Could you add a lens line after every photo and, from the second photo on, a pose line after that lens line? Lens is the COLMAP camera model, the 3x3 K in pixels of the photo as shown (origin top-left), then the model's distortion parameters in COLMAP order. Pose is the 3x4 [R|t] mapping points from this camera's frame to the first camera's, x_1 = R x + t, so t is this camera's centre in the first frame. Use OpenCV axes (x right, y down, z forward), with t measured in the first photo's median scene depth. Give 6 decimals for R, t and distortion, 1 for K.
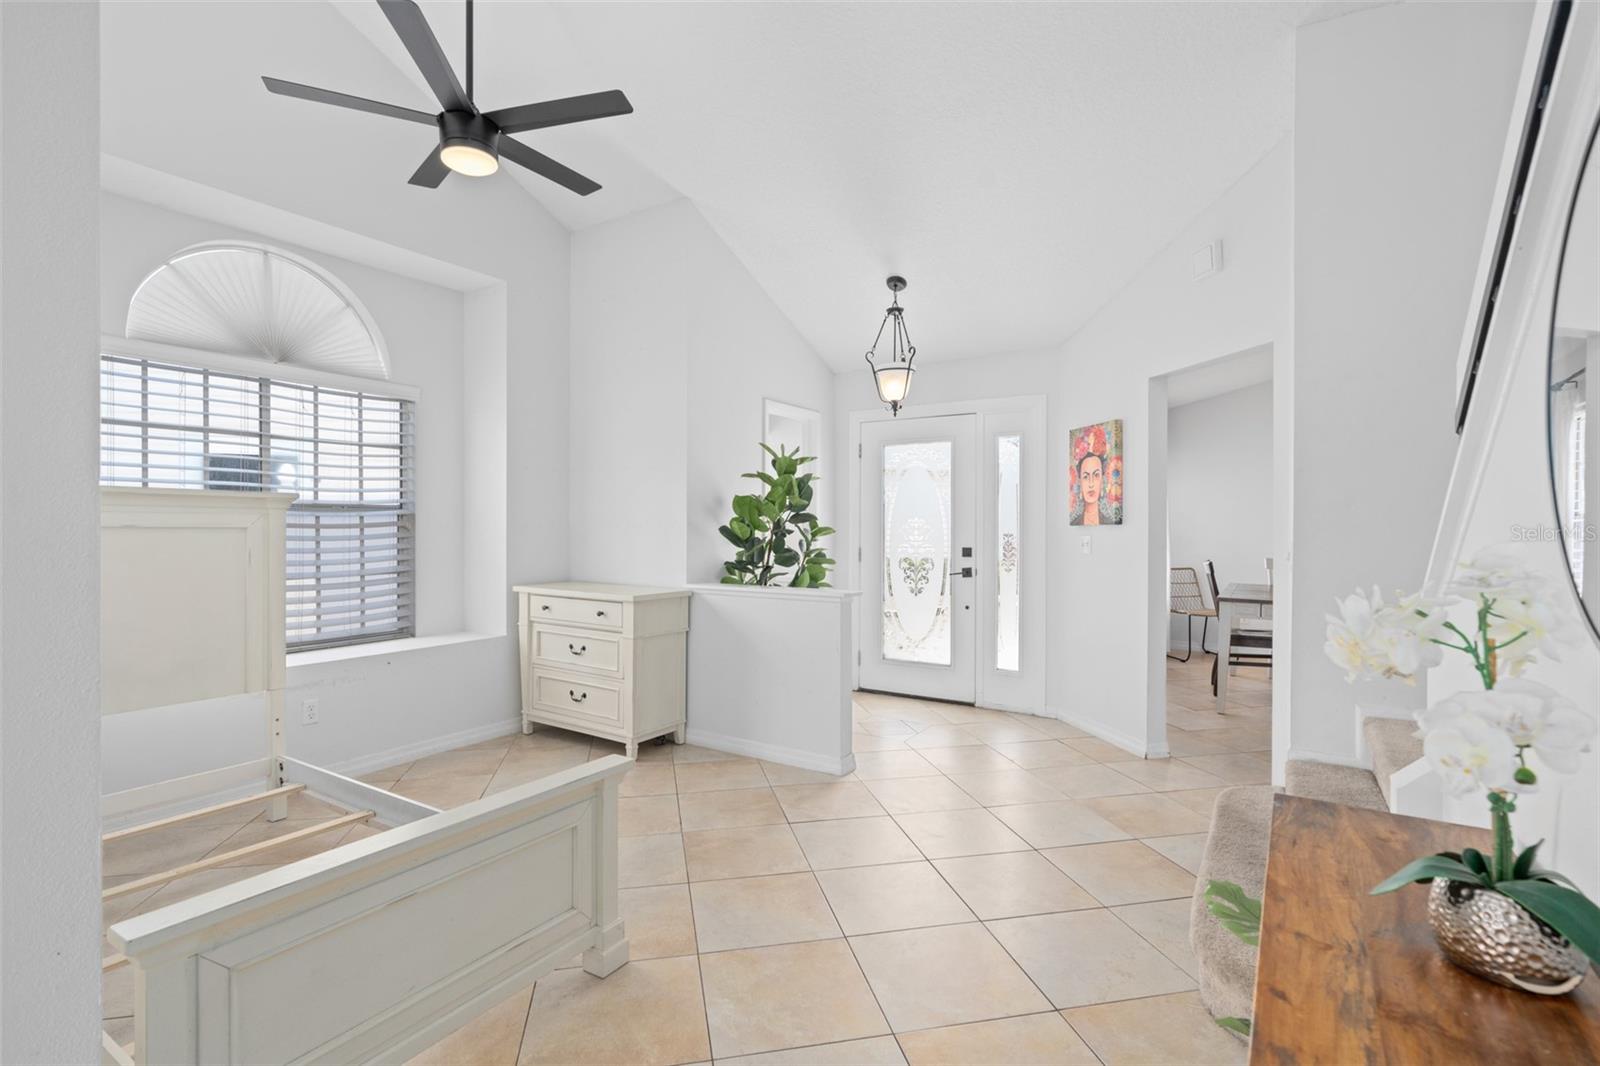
lens RADIAL K [[719.7, 0, 797.7], [0, 719.7, 537.5], [0, 0, 1]] dist [-0.000092, 0.000533]
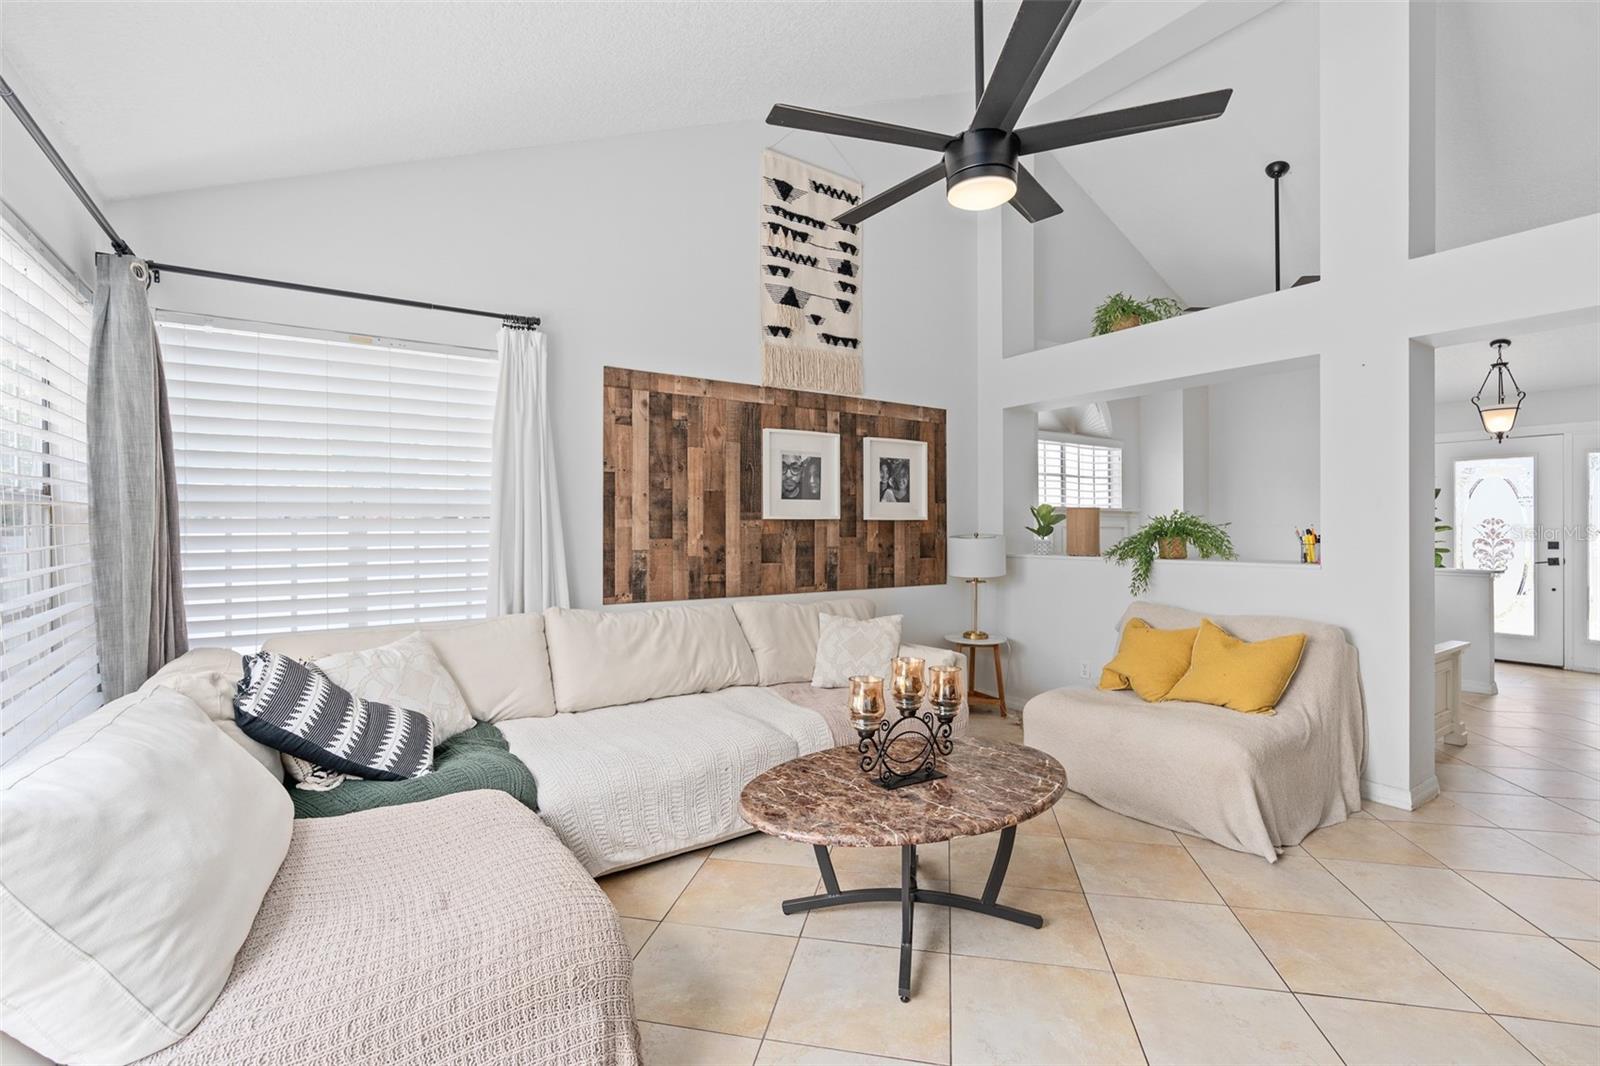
lens RADIAL K [[719.7, 0, 797.7], [0, 719.7, 537.5], [0, 0, 1]] dist [-0.000092, 0.000533]
pose [[0.920347, -0.001588, -0.391100, -0.561539], [-0.000633, 0.999984, -0.005551, 0.016962], [0.391103, 0.005357, 0.920331, -0.771265]]
